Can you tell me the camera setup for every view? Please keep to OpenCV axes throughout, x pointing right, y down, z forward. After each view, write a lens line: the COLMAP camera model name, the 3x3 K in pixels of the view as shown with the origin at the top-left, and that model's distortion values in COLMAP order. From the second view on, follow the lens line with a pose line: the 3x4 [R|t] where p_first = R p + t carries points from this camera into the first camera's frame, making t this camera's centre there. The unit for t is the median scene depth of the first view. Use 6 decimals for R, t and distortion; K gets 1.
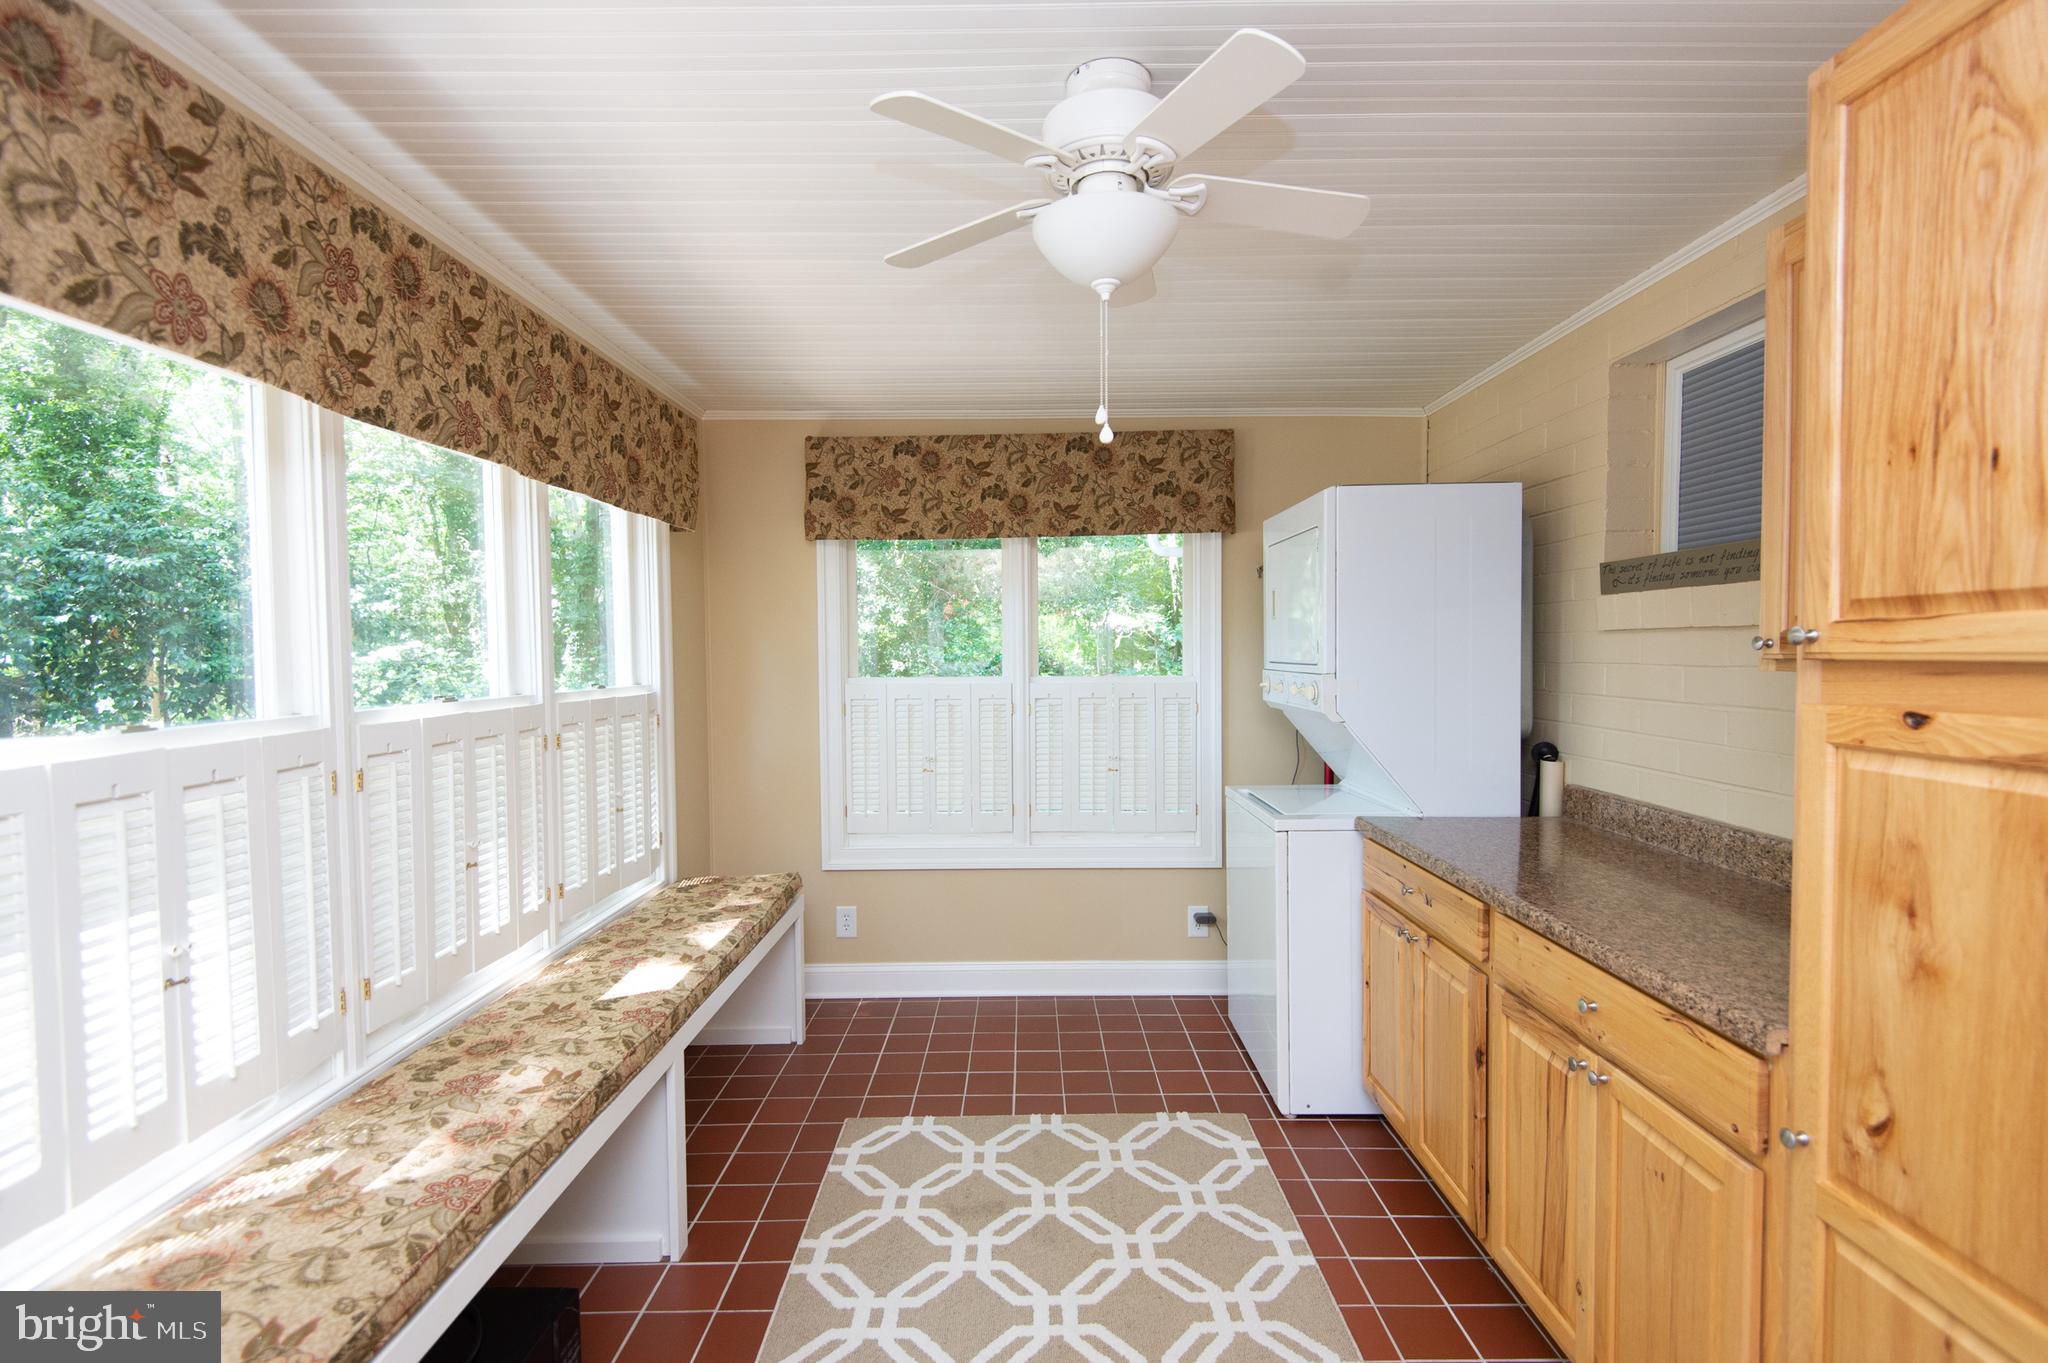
lens RADIAL K [[940.3, 0, 1034.1], [0, 940.3, 681.0], [0, 0, 1]] dist [0.034518, -0.022326]
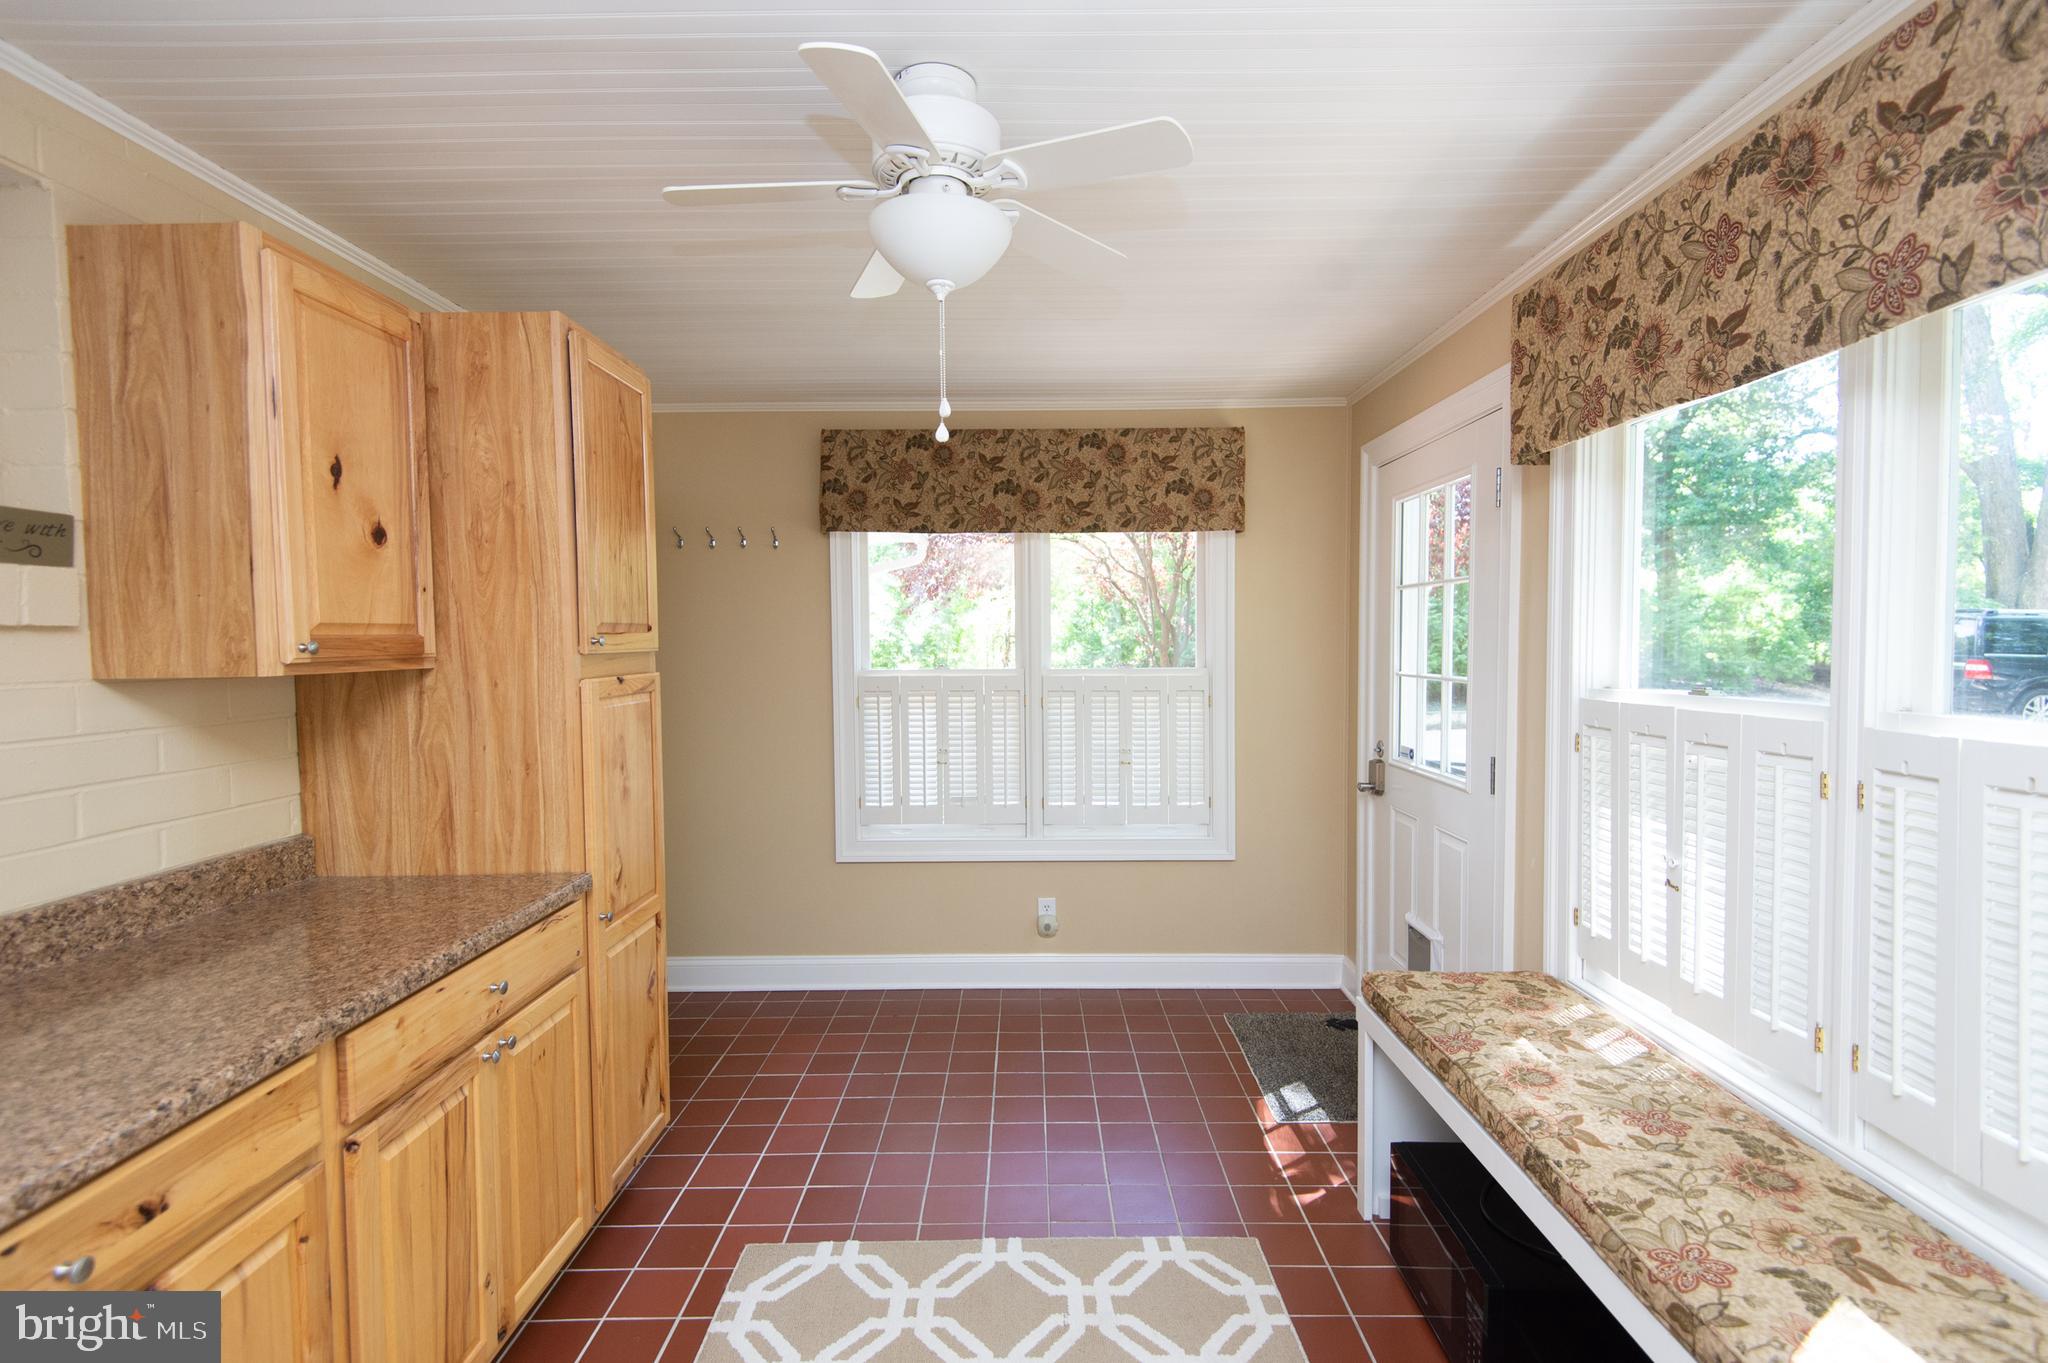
lens RADIAL K [[940.3, 0, 1034.1], [0, 940.3, 681.0], [0, 0, 1]] dist [0.034518, -0.022326]
pose [[-0.999893, 0.014634, -0.000331, -0.018475], [0.014560, 0.996673, 0.080188, -0.073291], [0.001503, 0.080174, -0.996780, 1.986750]]
